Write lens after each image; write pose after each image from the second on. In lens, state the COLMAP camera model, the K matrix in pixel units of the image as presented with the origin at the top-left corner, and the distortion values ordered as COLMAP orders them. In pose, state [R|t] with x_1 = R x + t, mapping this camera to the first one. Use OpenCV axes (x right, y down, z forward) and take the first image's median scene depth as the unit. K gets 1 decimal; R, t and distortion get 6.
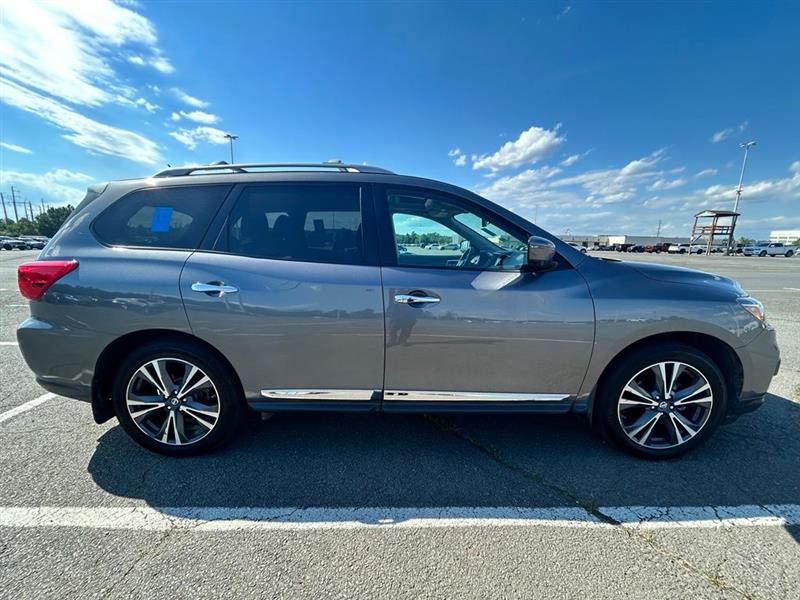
lens RADIAL K [[306.7, 0, 400.0], [0, 306.7, 300.0], [0, 0, 1]] dist [0.002774, 0.000139]
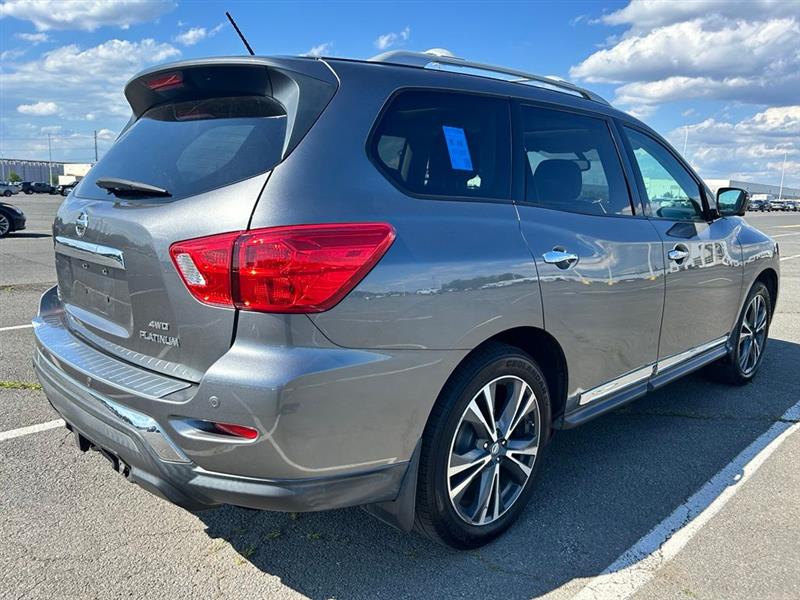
lens RADIAL K [[596.0, 0, 366.6], [0, 596.0, 300.7], [0, 0, 1]] dist [0.017683, 0.004183]
pose [[0.735775, -0.114470, 0.667482, -1.726439], [0.109111, 0.992772, 0.049980, -0.052676], [-0.668379, 0.036055, 0.742947, 0.279887]]
